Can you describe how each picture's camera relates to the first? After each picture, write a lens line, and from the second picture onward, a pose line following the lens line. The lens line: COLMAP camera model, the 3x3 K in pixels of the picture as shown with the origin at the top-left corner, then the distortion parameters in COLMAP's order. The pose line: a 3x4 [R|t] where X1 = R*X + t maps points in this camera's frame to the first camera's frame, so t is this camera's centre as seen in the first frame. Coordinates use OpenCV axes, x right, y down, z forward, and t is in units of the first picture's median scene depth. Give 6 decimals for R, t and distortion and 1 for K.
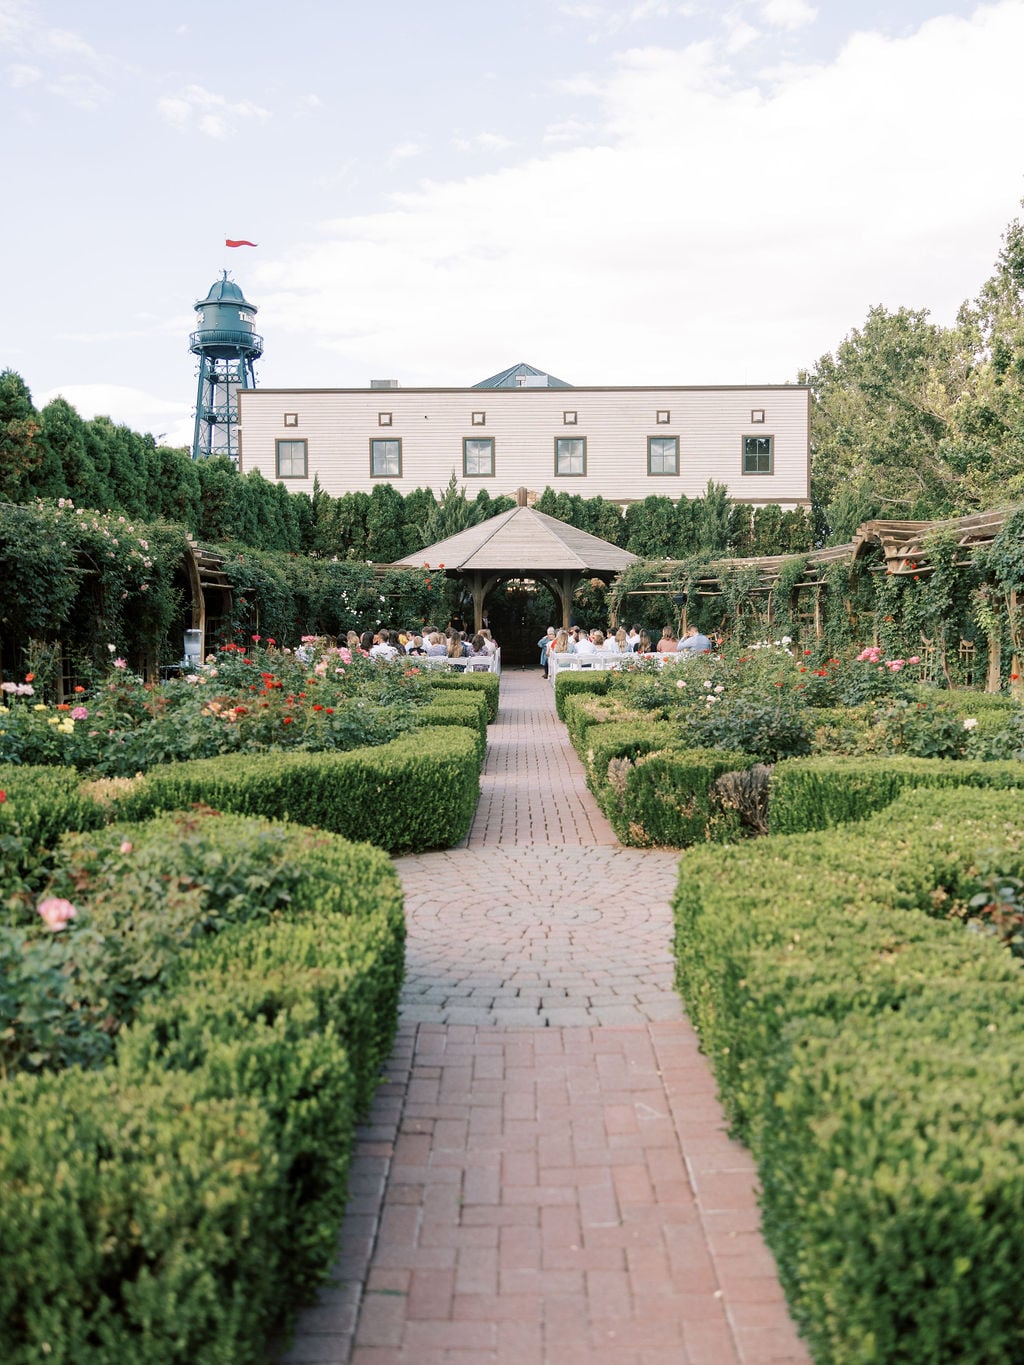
lens RADIAL K [[3495.3, 0, 512.0], [0, 3495.3, 682.5], [0, 0, 1]] dist [0.042506, 0.519185]
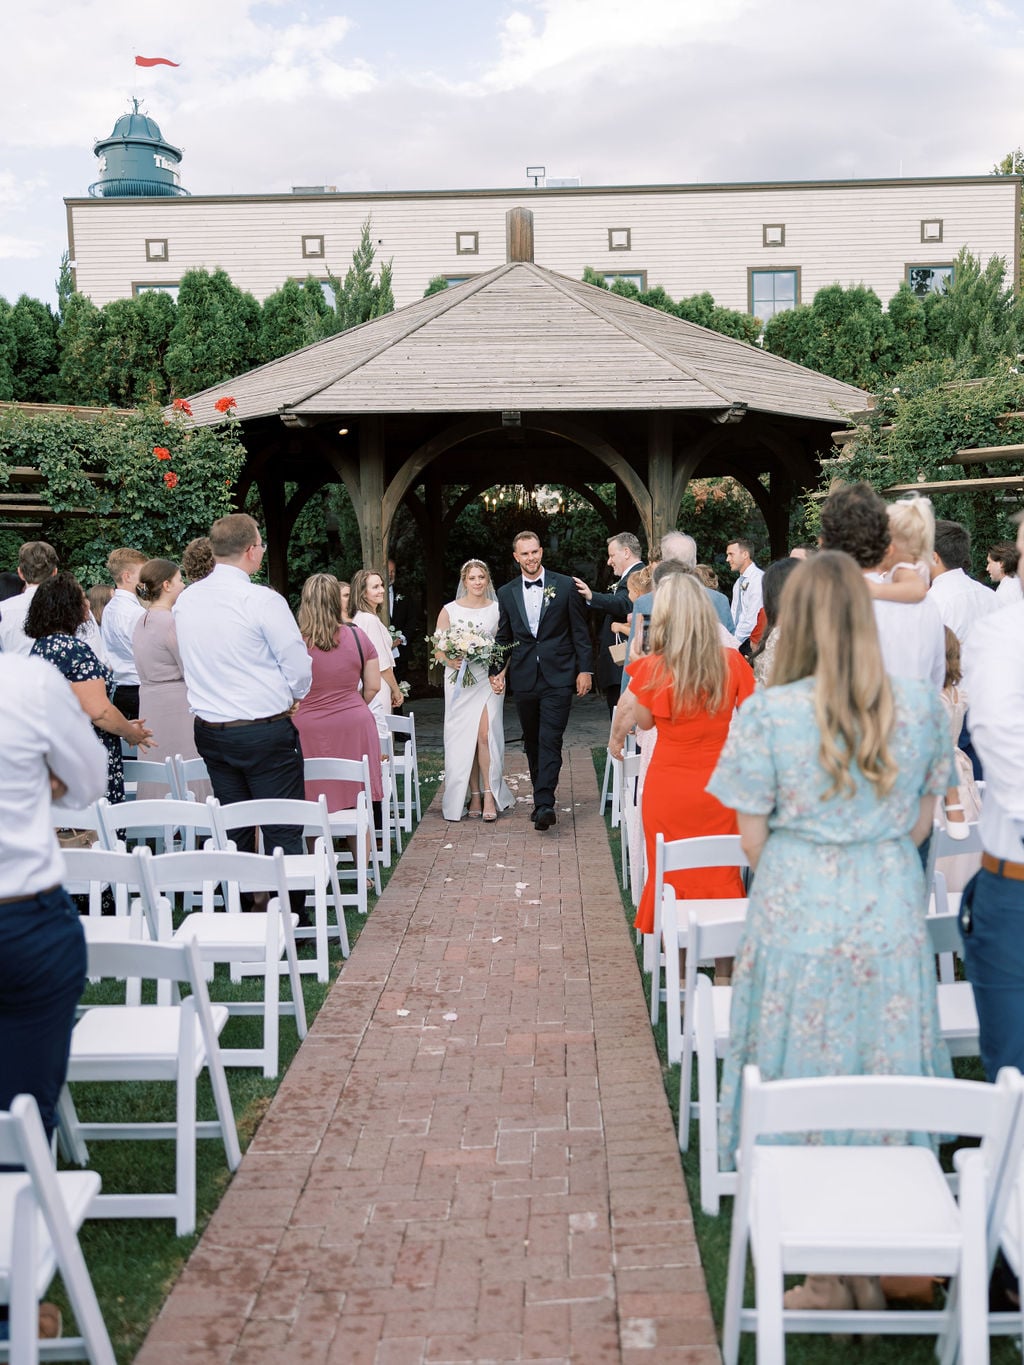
lens RADIAL K [[3495.3, 0, 512.0], [0, 3495.3, 682.5], [0, 0, 1]] dist [0.042506, 0.519185]
pose [[0.999848, -0.014179, -0.010163, 0.003194], [0.014322, 0.999797, 0.014149, -0.008113], [0.009961, -0.014293, 0.999848, 0.399637]]
